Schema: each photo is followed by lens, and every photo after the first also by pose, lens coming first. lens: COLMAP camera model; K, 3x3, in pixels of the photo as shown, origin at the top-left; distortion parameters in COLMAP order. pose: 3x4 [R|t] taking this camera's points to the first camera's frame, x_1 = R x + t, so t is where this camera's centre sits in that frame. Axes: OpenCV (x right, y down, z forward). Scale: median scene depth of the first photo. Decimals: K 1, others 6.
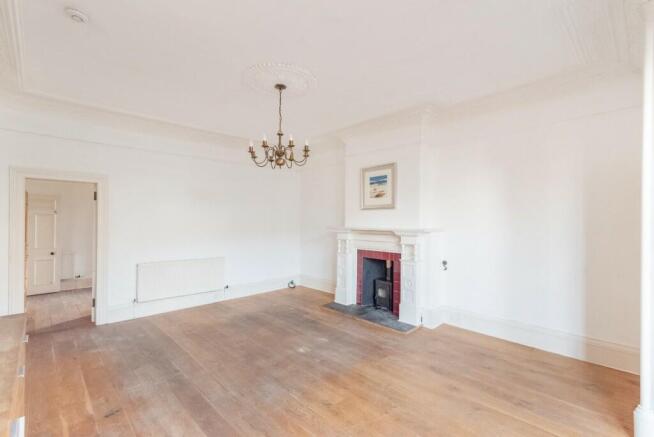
lens RADIAL K [[295.8, 0, 325.2], [0, 295.8, 221.7], [0, 0, 1]] dist [0.003399, 0.000454]
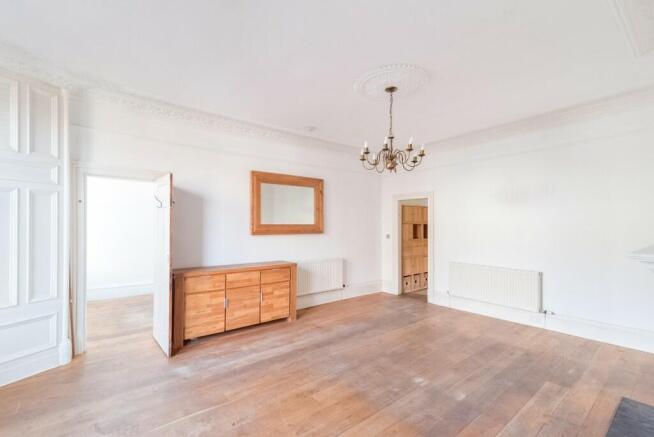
lens RADIAL K [[295.8, 0, 325.2], [0, 295.8, 221.7], [0, 0, 1]] dist [0.003399, 0.000454]
pose [[-0.083372, -0.010349, -0.996465, 0.837706], [-0.004434, 0.999940, -0.010014, -0.005986], [0.996509, 0.003583, -0.083413, 0.857139]]
